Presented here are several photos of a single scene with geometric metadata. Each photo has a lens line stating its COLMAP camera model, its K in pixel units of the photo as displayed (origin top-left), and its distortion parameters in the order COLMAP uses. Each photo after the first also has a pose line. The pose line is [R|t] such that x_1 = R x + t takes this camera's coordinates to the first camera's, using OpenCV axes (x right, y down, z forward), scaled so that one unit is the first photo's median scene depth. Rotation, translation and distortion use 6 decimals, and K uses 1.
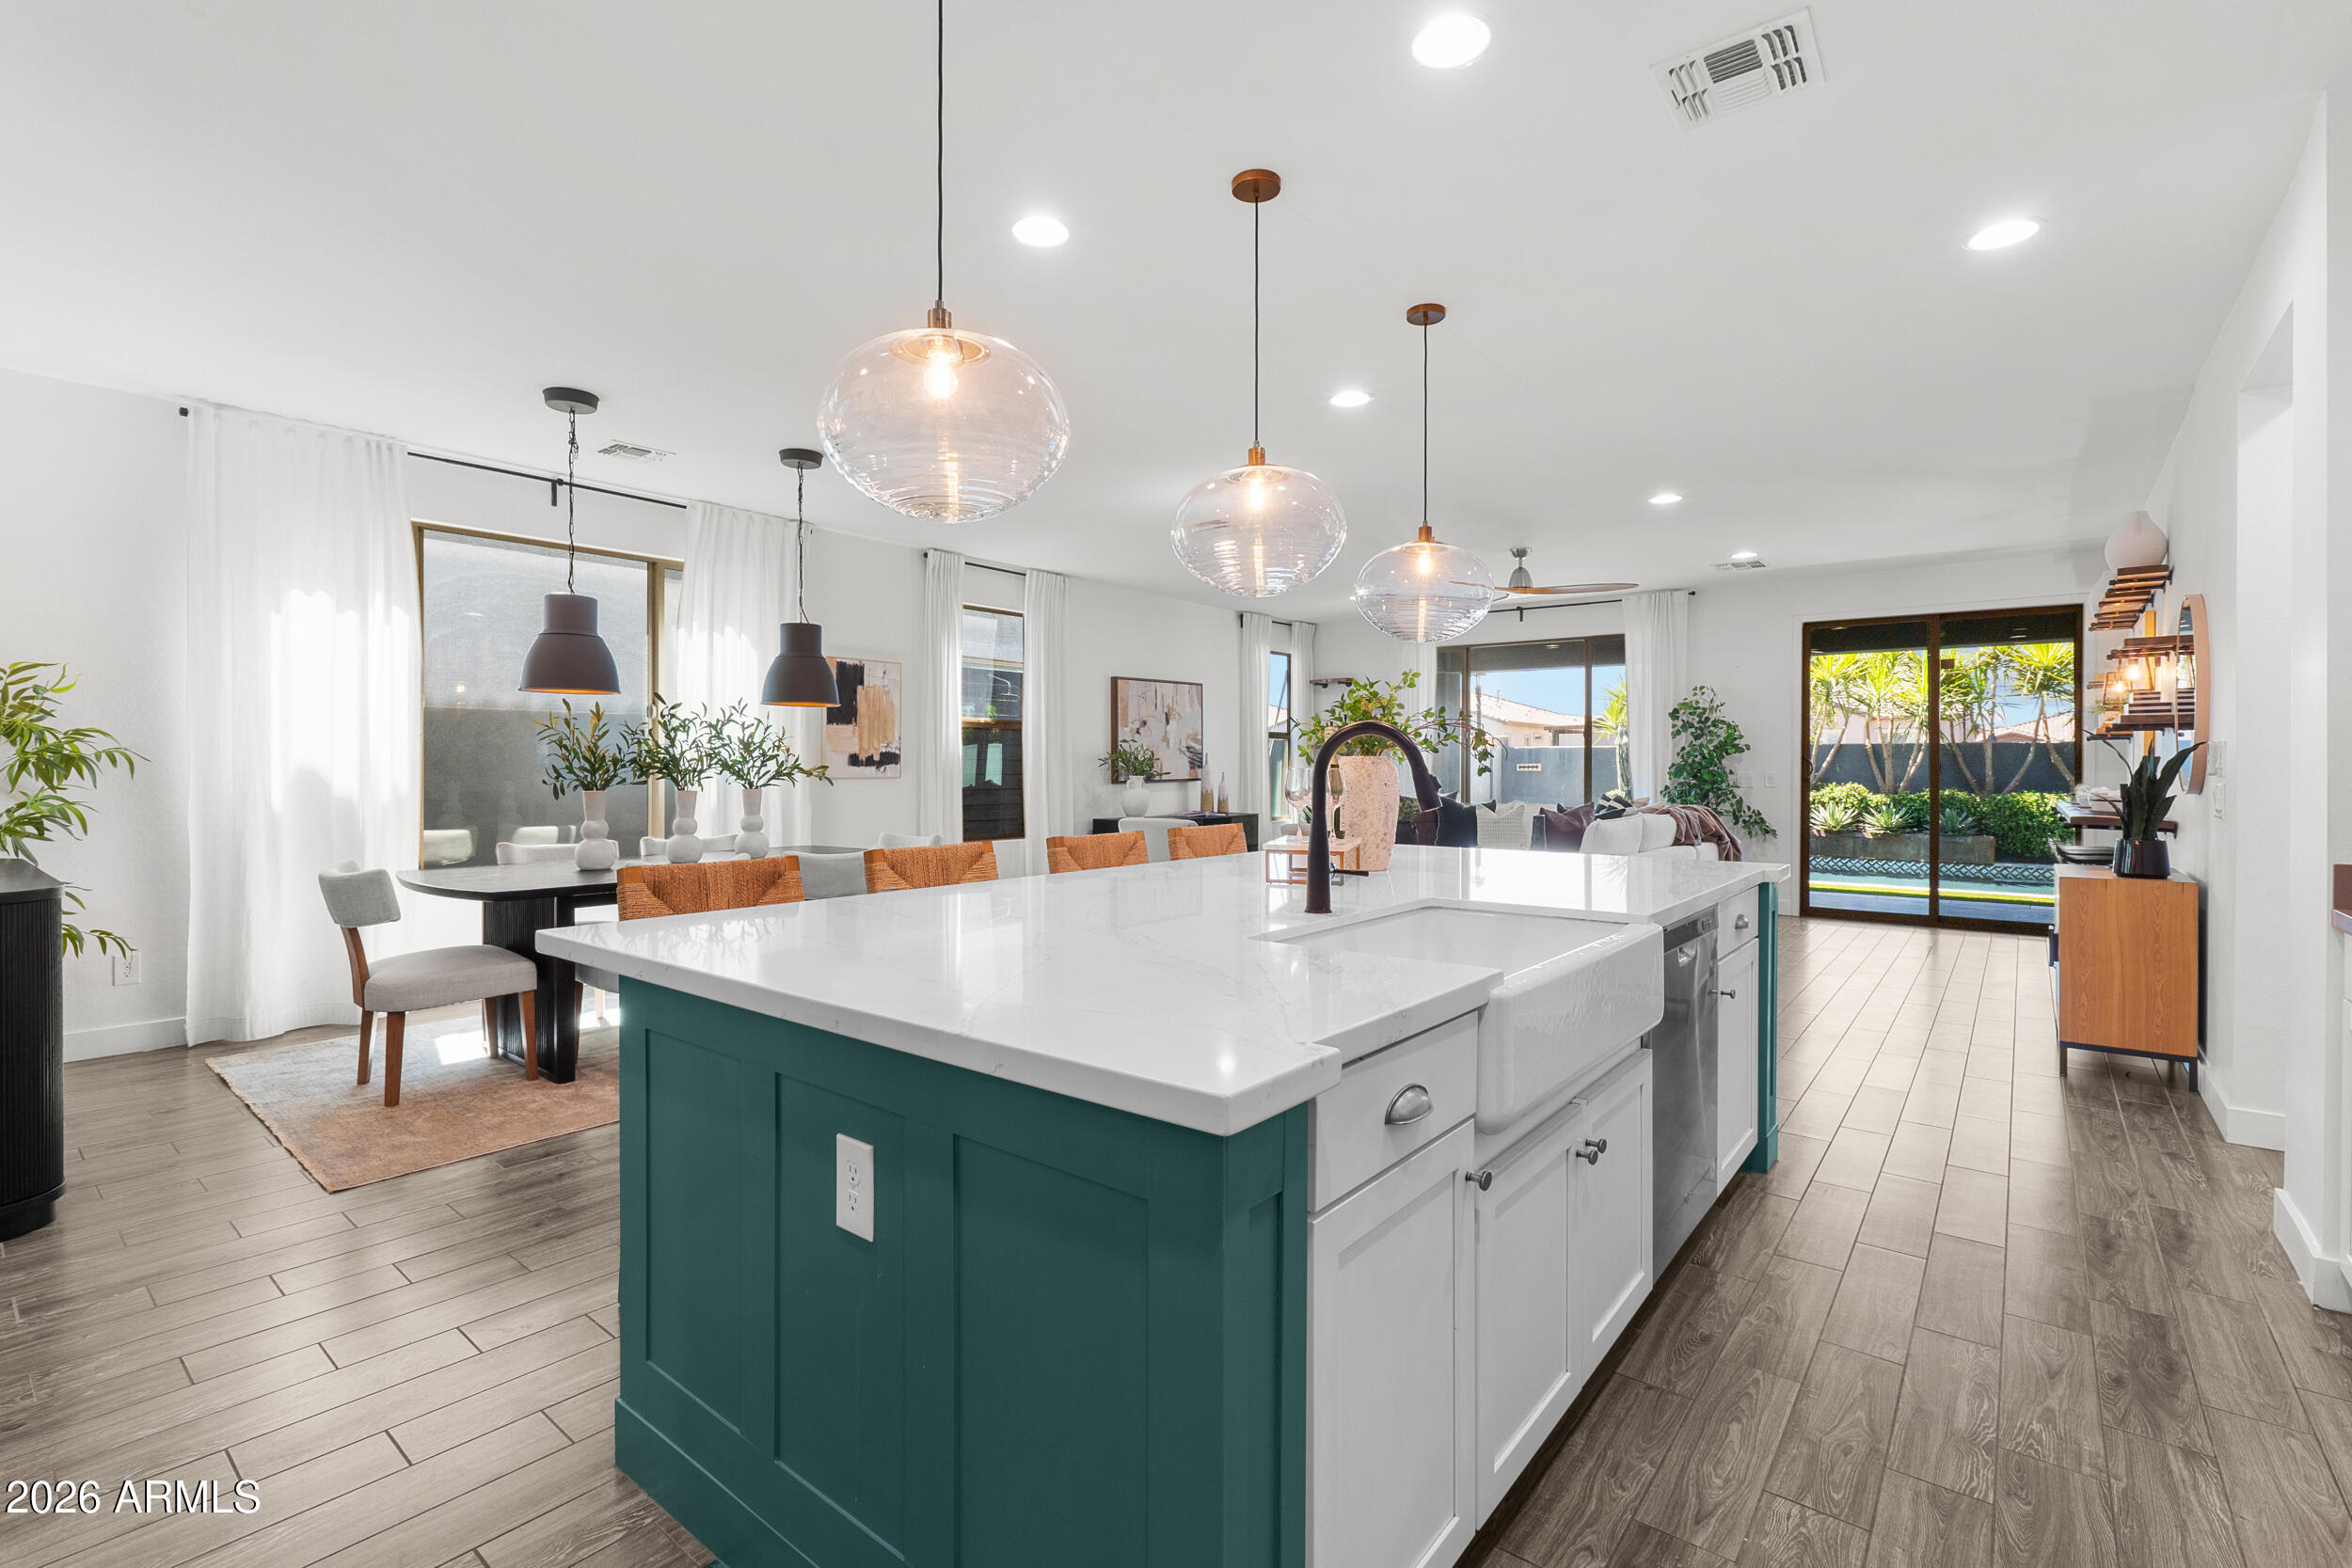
lens RADIAL K [[1061.1, 0, 1175.5], [0, 1061.1, 769.0], [0, 0, 1]] dist [-0.003003, -0.000184]
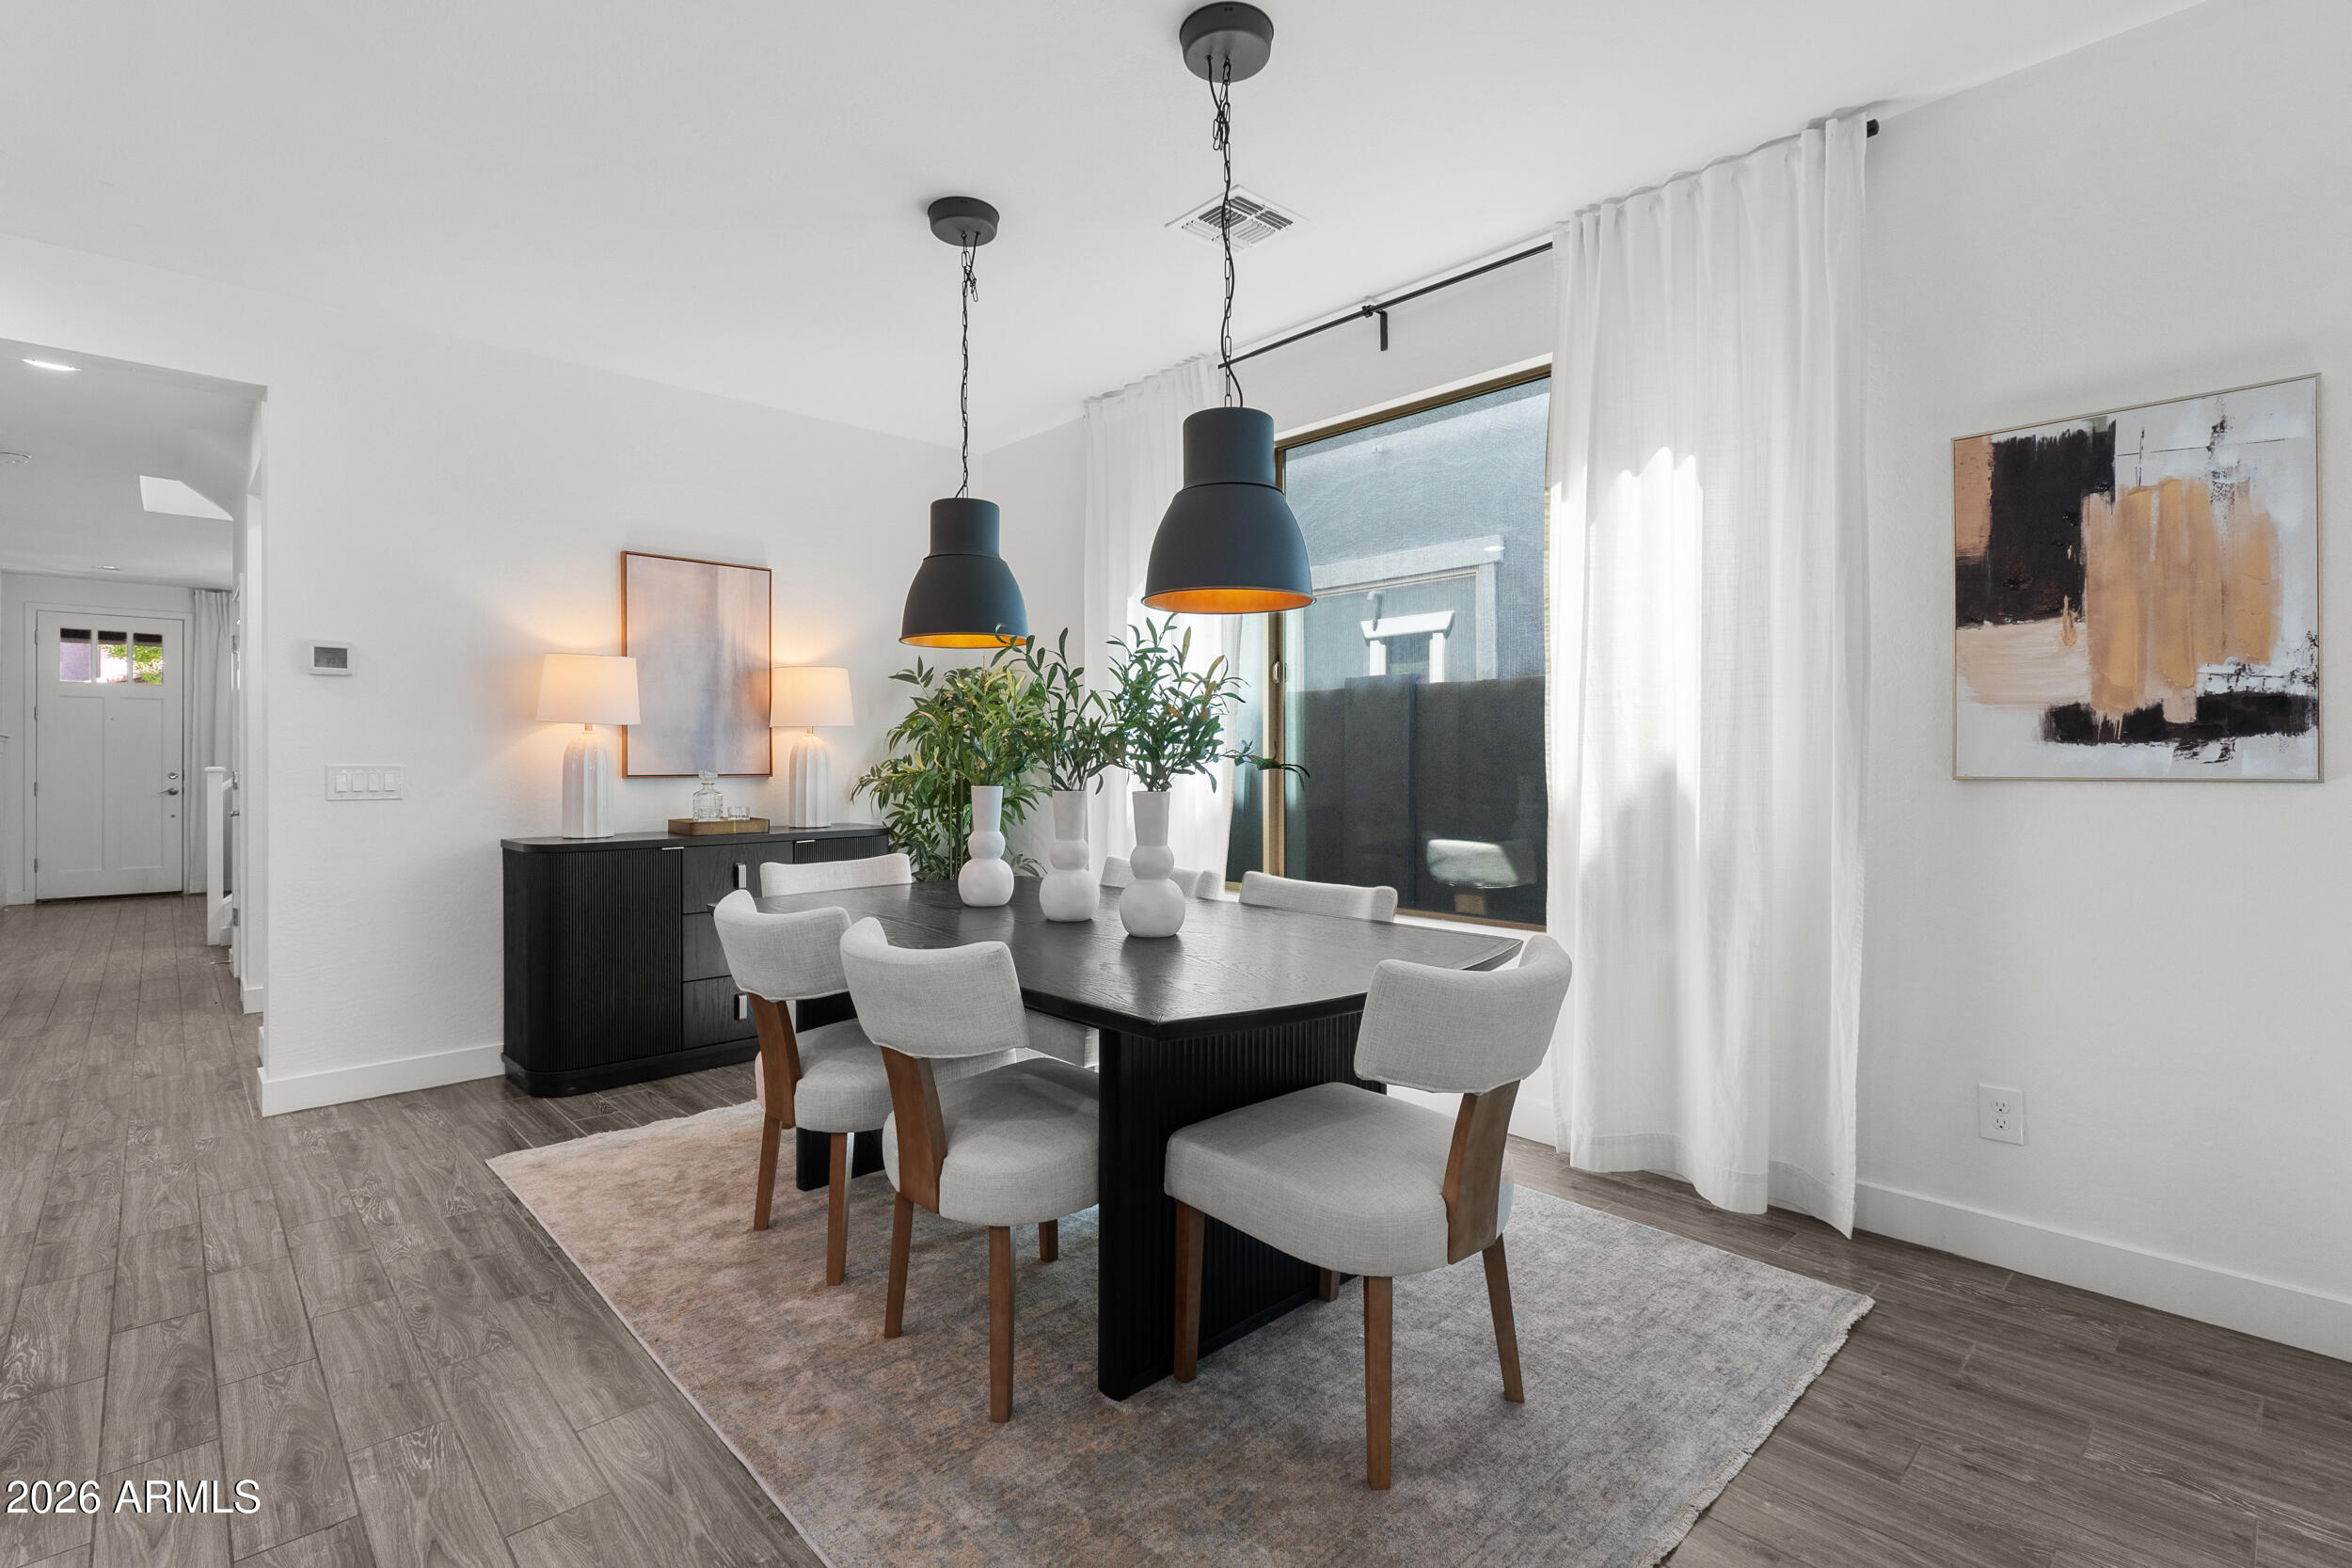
lens RADIAL K [[1081.3, 0, 1153.8], [0, 1081.3, 760.0], [0, 0, 1]] dist [-0.000708, 0.000109]
pose [[-0.149676, -0.004566, -0.988724, 0.055535], [-0.001644, 0.999989, -0.004369, 0.003580], [0.988734, 0.000972, -0.149682, 0.616365]]
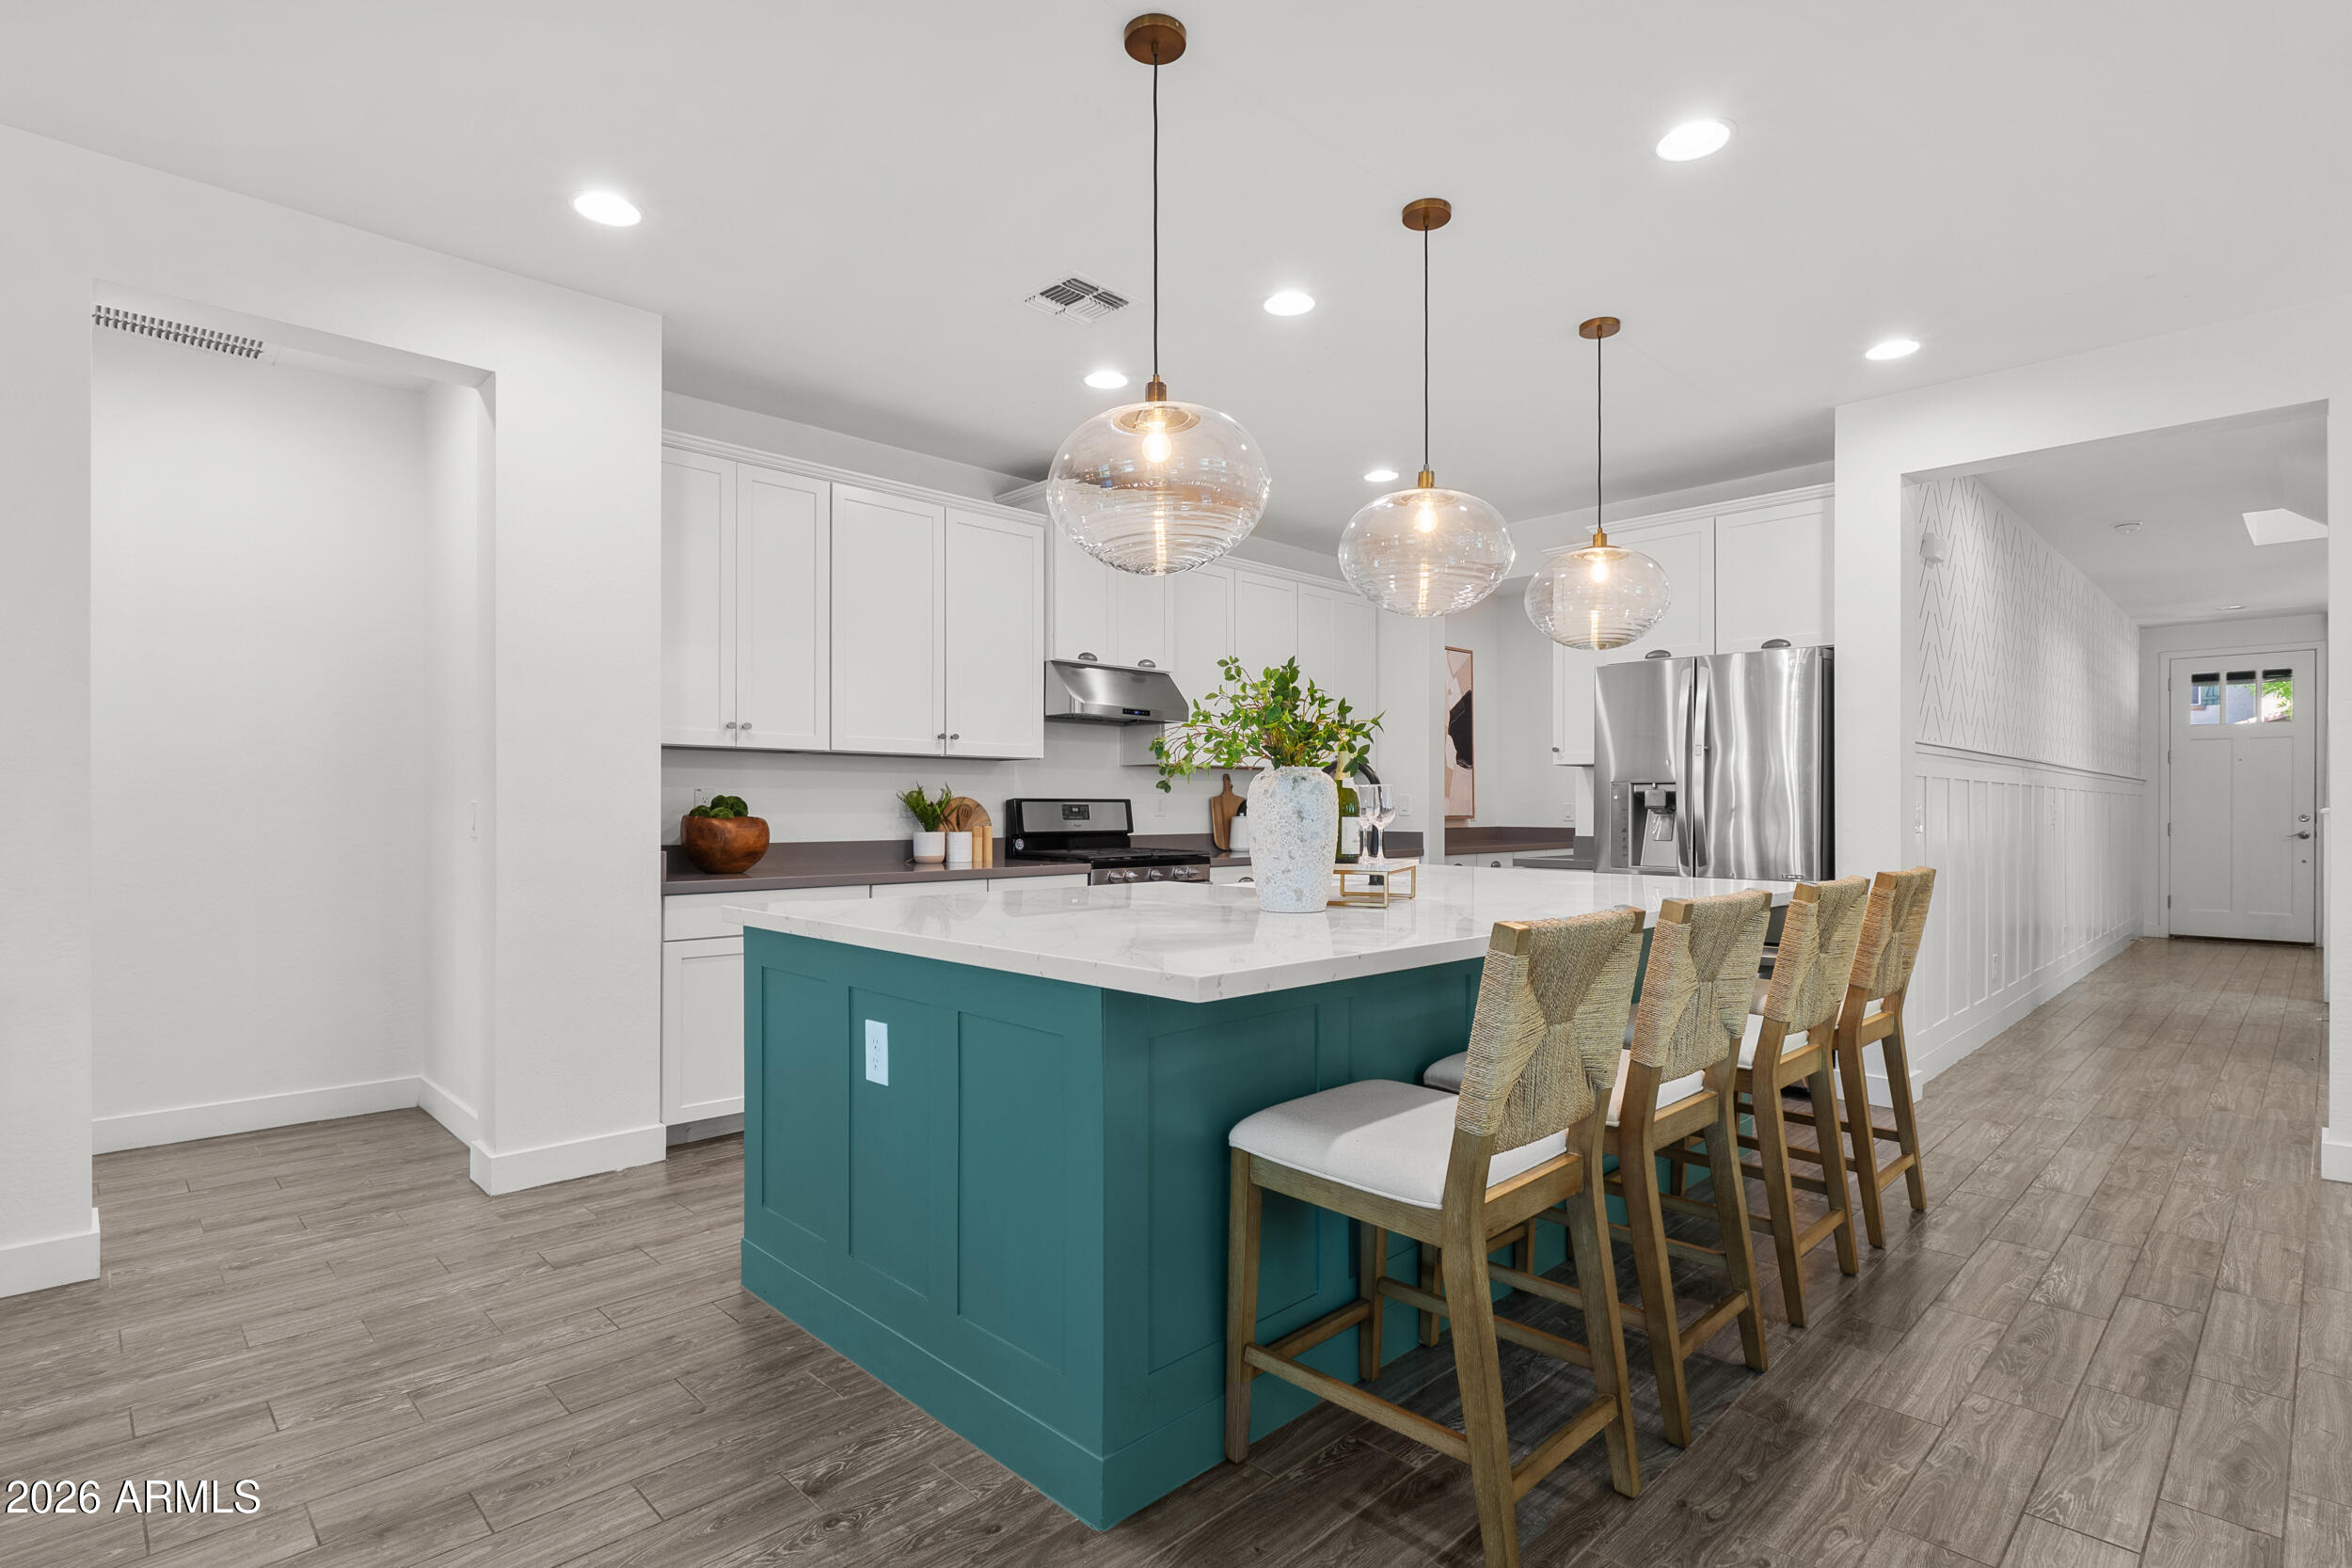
lens RADIAL K [[1157.5, 0, 1163.0], [0, 1157.5, 798.4], [0, 0, 1]] dist [-0.005820, 0.000049]
pose [[-0.992864, -0.003131, 0.119211, 0.062291], [-0.003590, 0.999987, -0.003641, 0.005092], [-0.119198, -0.004043, -0.992862, 0.678448]]
